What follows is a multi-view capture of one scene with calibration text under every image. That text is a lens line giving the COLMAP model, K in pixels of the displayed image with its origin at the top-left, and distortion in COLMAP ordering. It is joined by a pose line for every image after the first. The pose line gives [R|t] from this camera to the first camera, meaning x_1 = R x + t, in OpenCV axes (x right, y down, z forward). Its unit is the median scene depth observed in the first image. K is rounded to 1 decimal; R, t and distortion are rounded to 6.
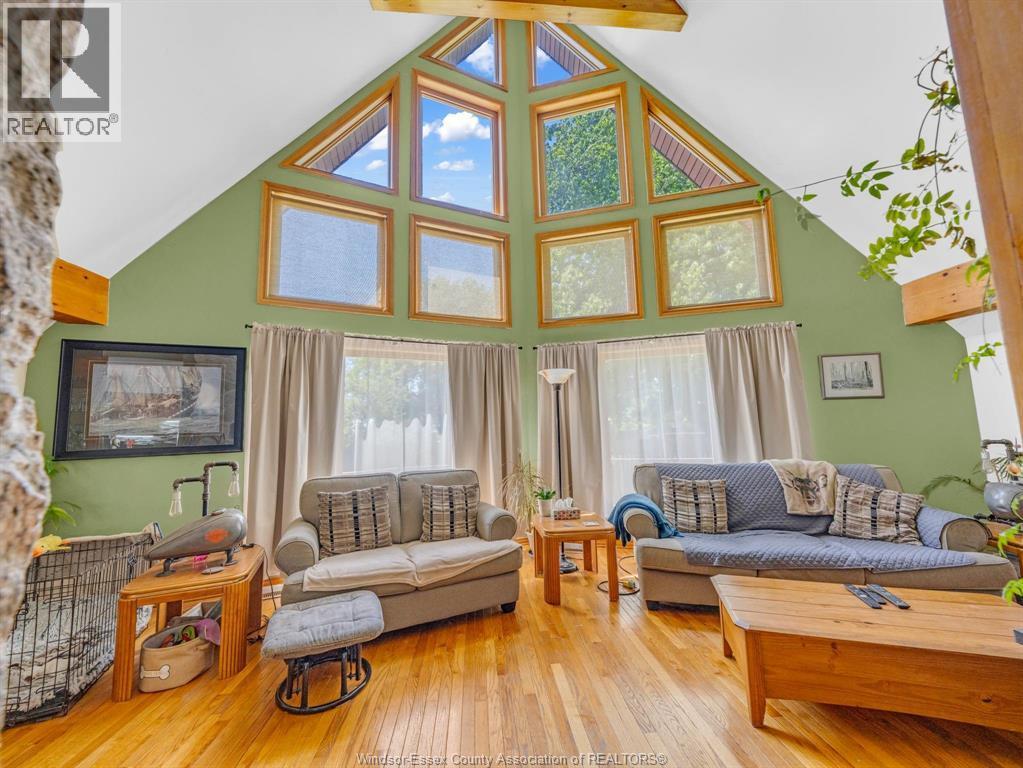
lens RADIAL K [[397.6, 0, 511.5], [0, 397.6, 384.0], [0, 0, 1]] dist [0.000434, 0.000059]
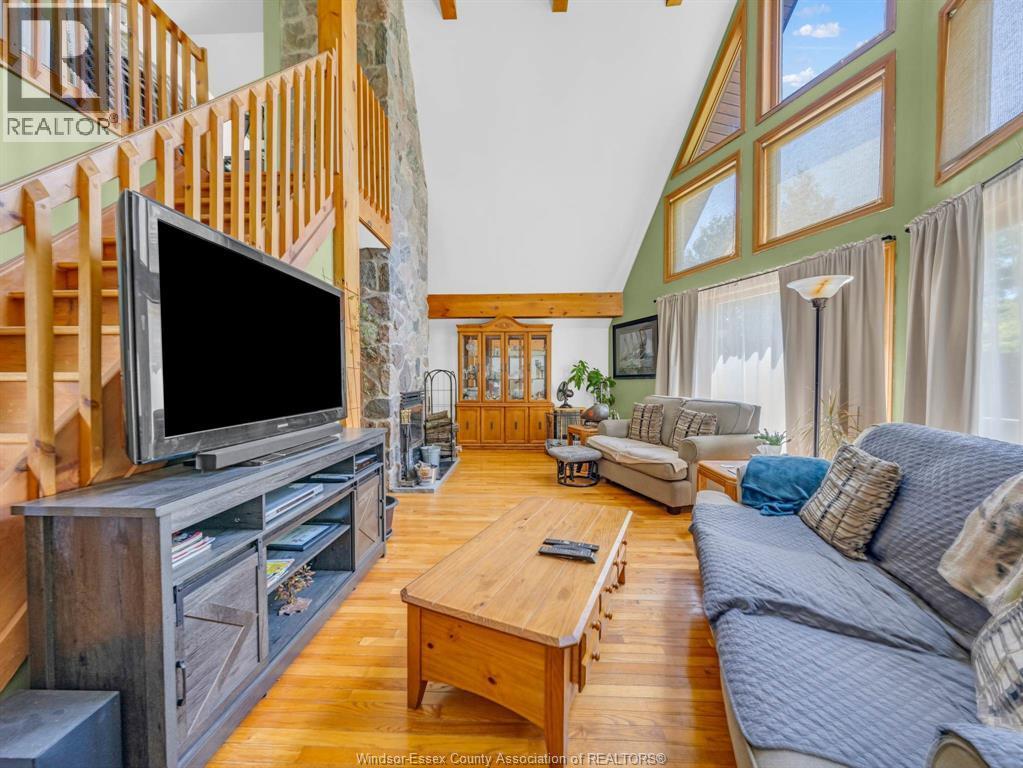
lens RADIAL K [[397.6, 0, 511.5], [0, 397.6, 384.0], [0, 0, 1]] dist [0.000434, 0.000059]
pose [[-0.125051, 0.044484, -0.991153, 0.894626], [0.132301, 0.990820, 0.027777, 0.058307], [0.983290, -0.127657, -0.129788, 0.522439]]
